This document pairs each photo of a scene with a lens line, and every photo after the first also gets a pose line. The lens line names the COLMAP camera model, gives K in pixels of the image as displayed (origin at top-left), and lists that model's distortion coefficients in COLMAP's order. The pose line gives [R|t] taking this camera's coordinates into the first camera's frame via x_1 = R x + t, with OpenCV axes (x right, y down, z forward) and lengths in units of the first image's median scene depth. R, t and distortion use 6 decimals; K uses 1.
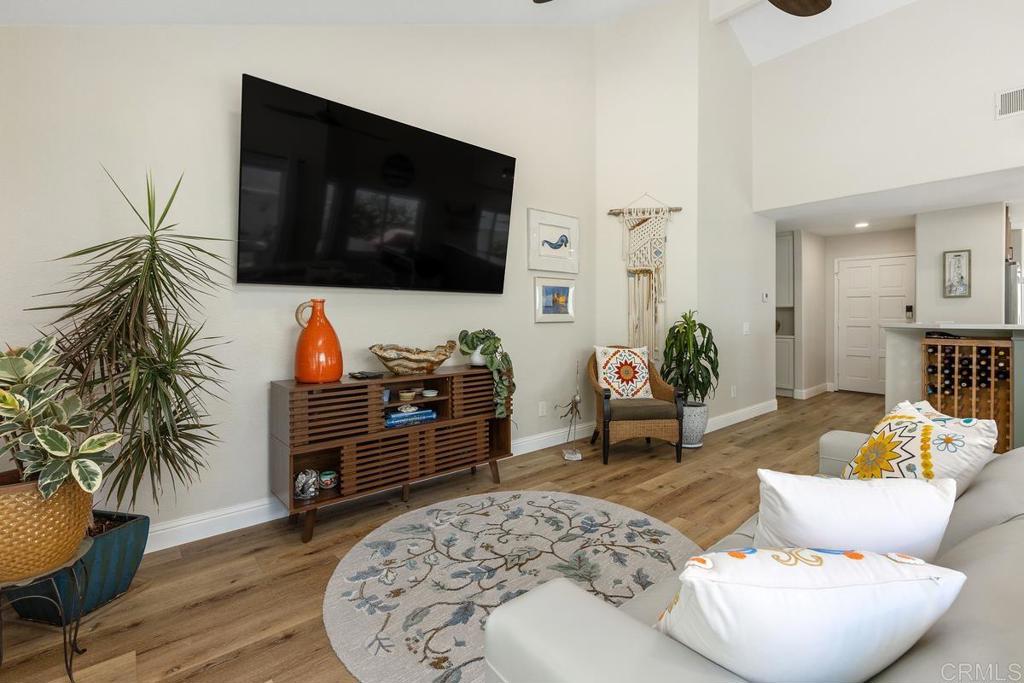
lens RADIAL K [[456.6, 0, 503.3], [0, 456.6, 323.1], [0, 0, 1]] dist [-0.003106, 0.000476]
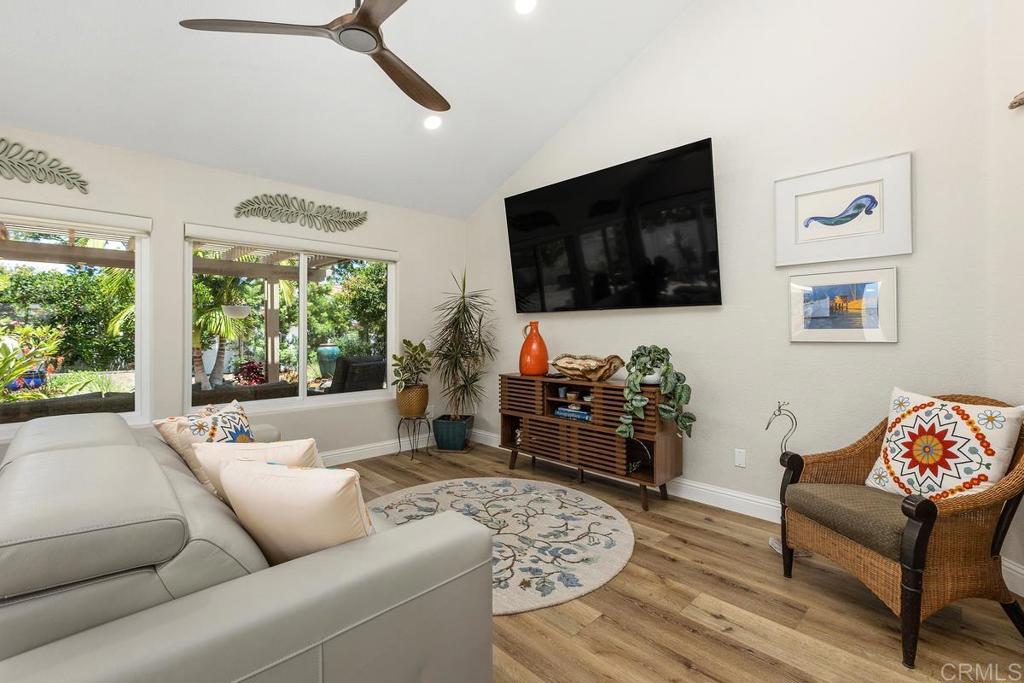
lens RADIAL K [[456.6, 0, 527.2], [0, 456.6, 331.1], [0, 0, 1]] dist [-0.003106, 0.000476]
pose [[0.085936, 0.002704, -0.996297, 0.885394], [-0.011643, 0.999931, 0.001709, -0.016294], [0.996233, 0.011453, 0.085962, 0.663619]]
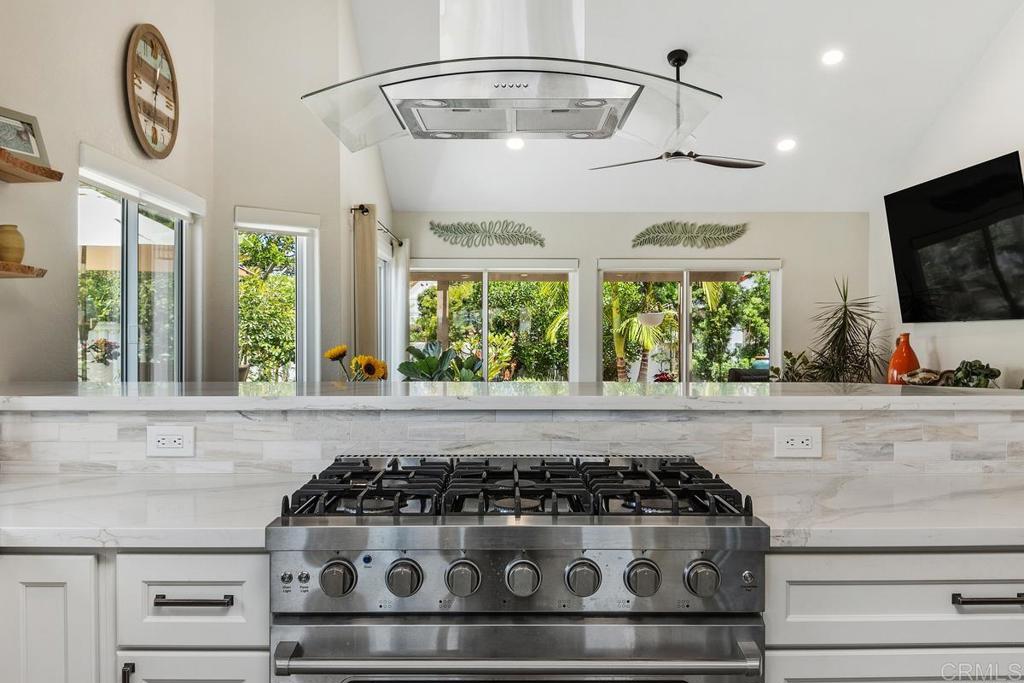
lens RADIAL K [[928.2, 0, 494.4], [0, 928.2, 319.4], [0, 0, 1]] dist [0.006537, -0.074871]
pose [[-0.645286, -0.010387, -0.763870, 2.018252], [-0.009092, 0.999941, -0.005916, -0.051535], [0.763887, 0.003127, -0.645343, 1.467828]]
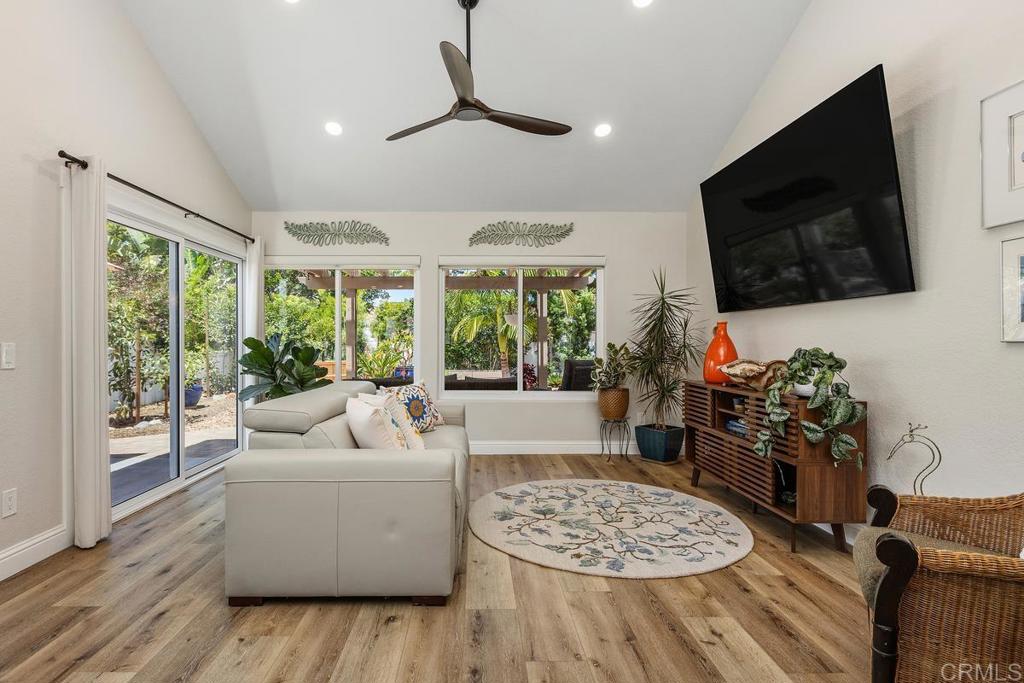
lens RADIAL K [[535.3, 0, 470.5], [0, 535.3, 340.7], [0, 0, 1]] dist [-0.013126, 0.002364]
pose [[-0.646897, 0.002207, -0.762574, 0.996633], [-0.009301, 0.999899, 0.010783, -0.005148], [0.762521, 0.014069, -0.646811, 1.137257]]
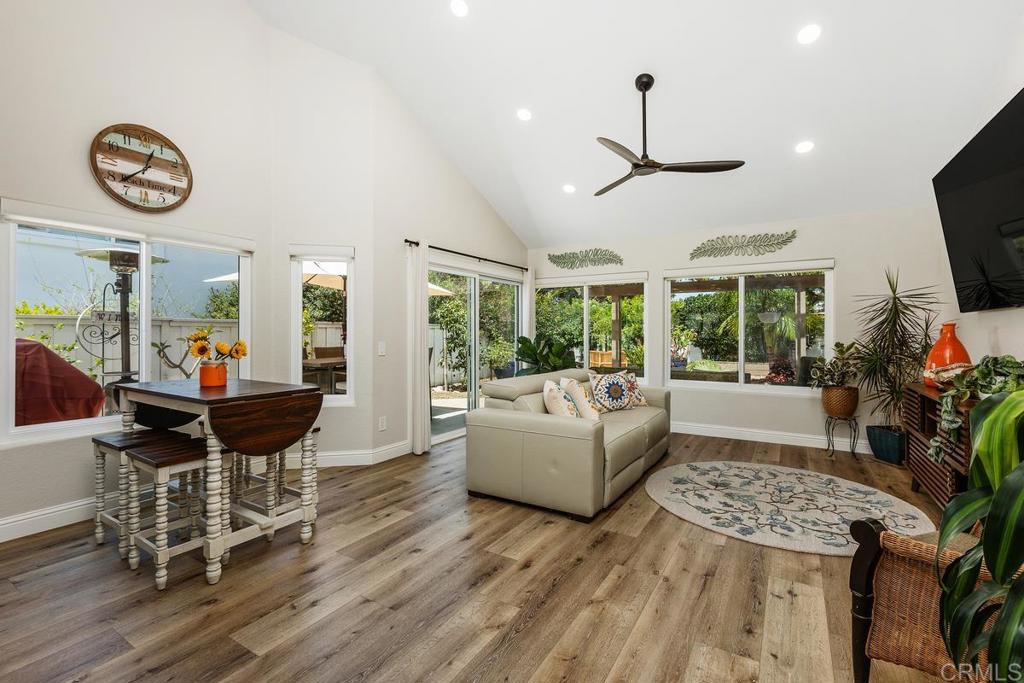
lens RADIAL K [[456.6, 0, 500.8], [0, 456.6, 328.7], [0, 0, 1]] dist [-0.003106, 0.000476]
pose [[-0.954706, -0.000536, -0.297551, 0.913525], [-0.002325, 0.999981, 0.005657, -0.031925], [0.297542, 0.006092, -0.954689, 1.448263]]
